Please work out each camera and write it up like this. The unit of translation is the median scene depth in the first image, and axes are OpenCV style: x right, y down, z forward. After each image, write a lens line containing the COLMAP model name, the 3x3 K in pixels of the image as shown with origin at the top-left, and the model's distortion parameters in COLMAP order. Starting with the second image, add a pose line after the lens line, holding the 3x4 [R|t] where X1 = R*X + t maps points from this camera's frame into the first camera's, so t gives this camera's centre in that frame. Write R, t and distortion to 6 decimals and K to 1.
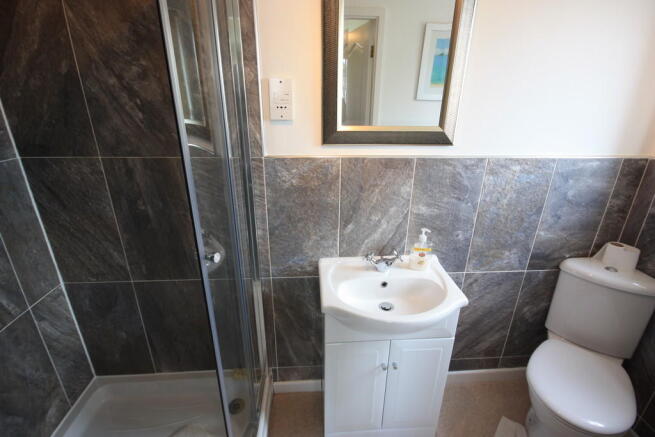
lens RADIAL K [[307.3, 0, 328.8], [0, 307.3, 216.4], [0, 0, 1]] dist [-0.003167, -0.000490]
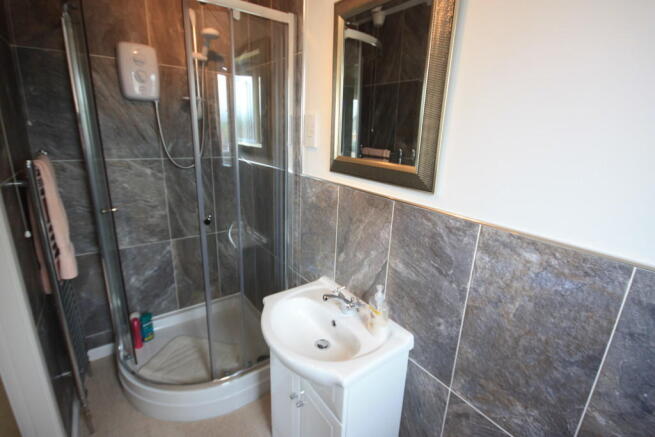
lens RADIAL K [[307.3, 0, 327.3], [0, 307.3, 218.7], [0, 0, 1]] dist [-0.003167, -0.000490]
pose [[0.526557, 0.247797, -0.813225, 0.844349], [-0.335830, 0.939407, 0.068799, -0.134333], [0.780997, 0.236879, 0.577868, 0.365321]]
